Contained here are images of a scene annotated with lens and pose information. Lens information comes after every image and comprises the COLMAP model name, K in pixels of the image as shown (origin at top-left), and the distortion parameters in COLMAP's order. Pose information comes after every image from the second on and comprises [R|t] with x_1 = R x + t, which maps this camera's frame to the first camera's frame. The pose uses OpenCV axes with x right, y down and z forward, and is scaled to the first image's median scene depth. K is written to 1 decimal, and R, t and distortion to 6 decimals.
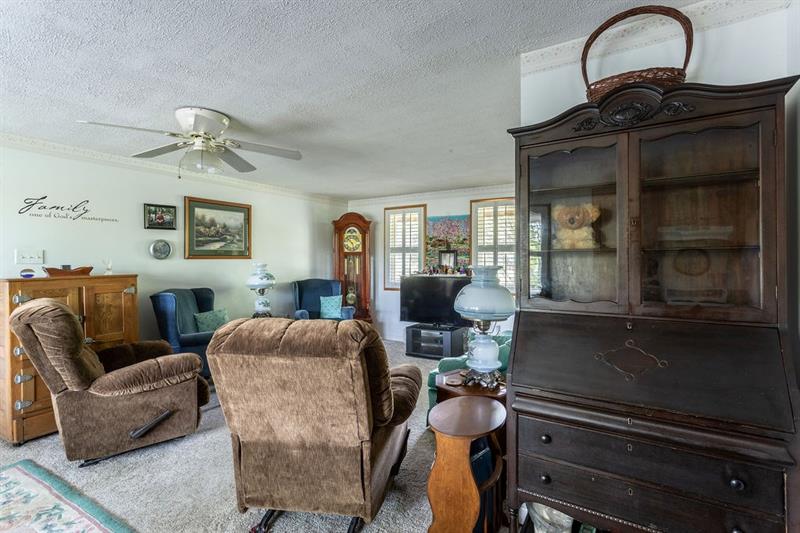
lens RADIAL K [[375.2, 0, 400.6], [0, 375.2, 262.0], [0, 0, 1]] dist [-0.000112, 0.000145]
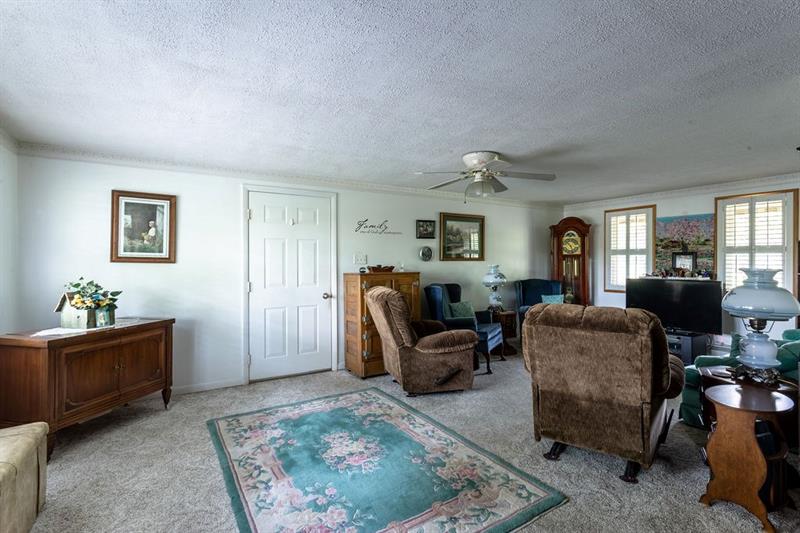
lens RADIAL K [[375.2, 0, 399.6], [0, 375.2, 261.3], [0, 0, 1]] dist [-0.000112, 0.000145]
pose [[0.890389, 0.002979, -0.455190, -0.169586], [-0.005375, 0.999978, -0.003969, -0.000176], [0.455168, 0.005980, 0.890385, -0.348023]]
